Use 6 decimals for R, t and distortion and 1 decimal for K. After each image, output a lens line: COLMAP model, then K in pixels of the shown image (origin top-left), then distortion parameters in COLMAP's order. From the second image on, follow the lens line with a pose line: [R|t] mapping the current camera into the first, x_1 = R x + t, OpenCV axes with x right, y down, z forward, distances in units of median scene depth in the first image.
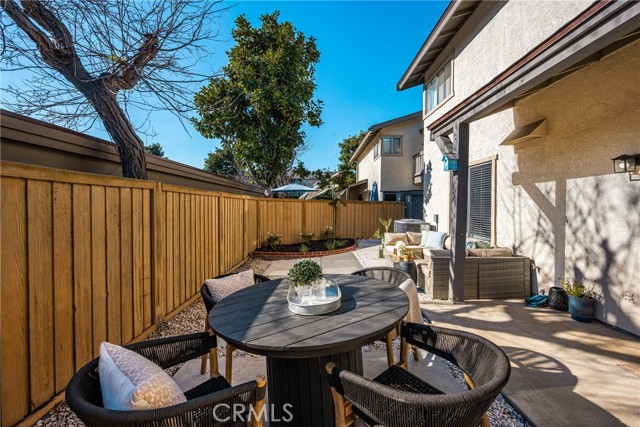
lens RADIAL K [[265.4, 0, 315.9], [0, 265.4, 201.5], [0, 0, 1]] dist [0.002779, 0.000299]
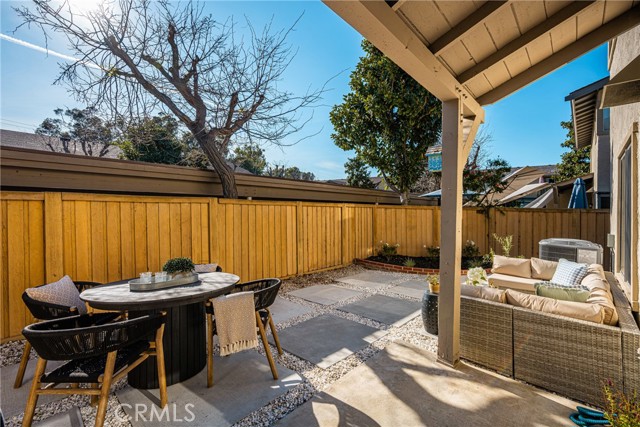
lens RADIAL K [[280.7, 0, 326.3], [0, 280.7, 210.0], [0, 0, 1]] dist [0.006836, -0.001505]
pose [[0.721275, 0.012081, -0.692544, 0.703045], [-0.000561, 0.999858, 0.016858, -0.025097], [0.692649, -0.011770, 0.721179, 0.222044]]
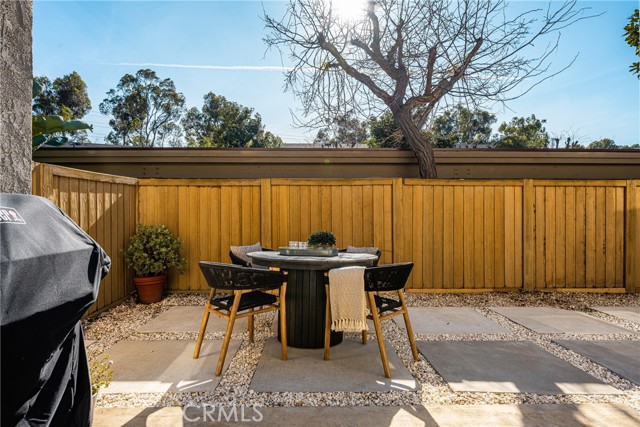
lens RADIAL K [[365.5, 0, 315.2], [0, 365.5, 214.1], [0, 0, 1]] dist [-0.004131, -0.001208]
pose [[-0.017223, 0.010148, -0.999800, 0.852665], [0.010282, 0.999897, 0.009972, 0.054357], [0.999799, -0.010109, -0.017326, 0.466455]]
